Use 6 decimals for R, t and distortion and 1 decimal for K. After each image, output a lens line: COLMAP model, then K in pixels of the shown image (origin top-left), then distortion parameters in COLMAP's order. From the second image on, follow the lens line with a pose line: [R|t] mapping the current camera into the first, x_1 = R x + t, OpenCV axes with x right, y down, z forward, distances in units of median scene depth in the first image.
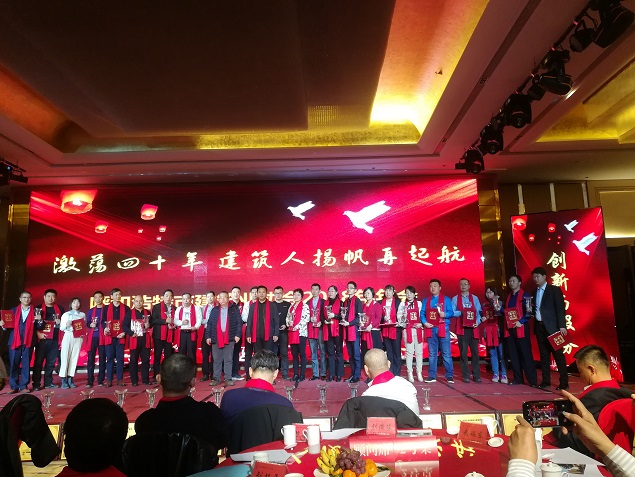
lens RADIAL K [[497.7, 0, 317.5], [0, 497.7, 238.5], [0, 0, 1]] dist [0.005503, -0.008816]
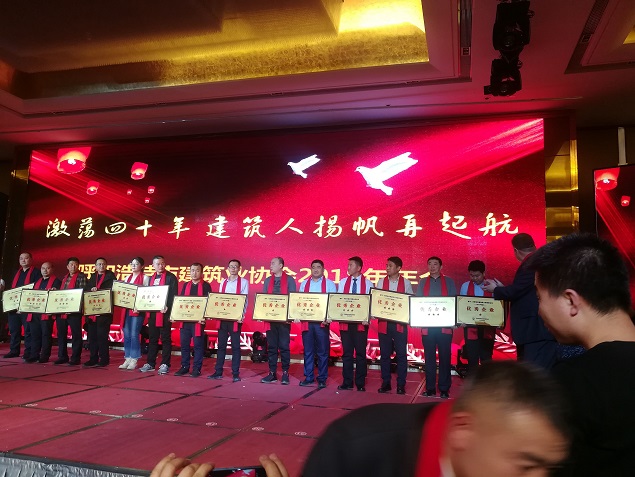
lens RADIAL K [[497.7, 0, 317.5], [0, 497.7, 238.5], [0, 0, 1]] dist [0.005503, -0.008816]
pose [[0.962478, 0.026042, -0.270108, 0.208986], [-0.020275, 0.999503, 0.024119, 0.039248], [0.270602, -0.017738, 0.962528, 0.241460]]
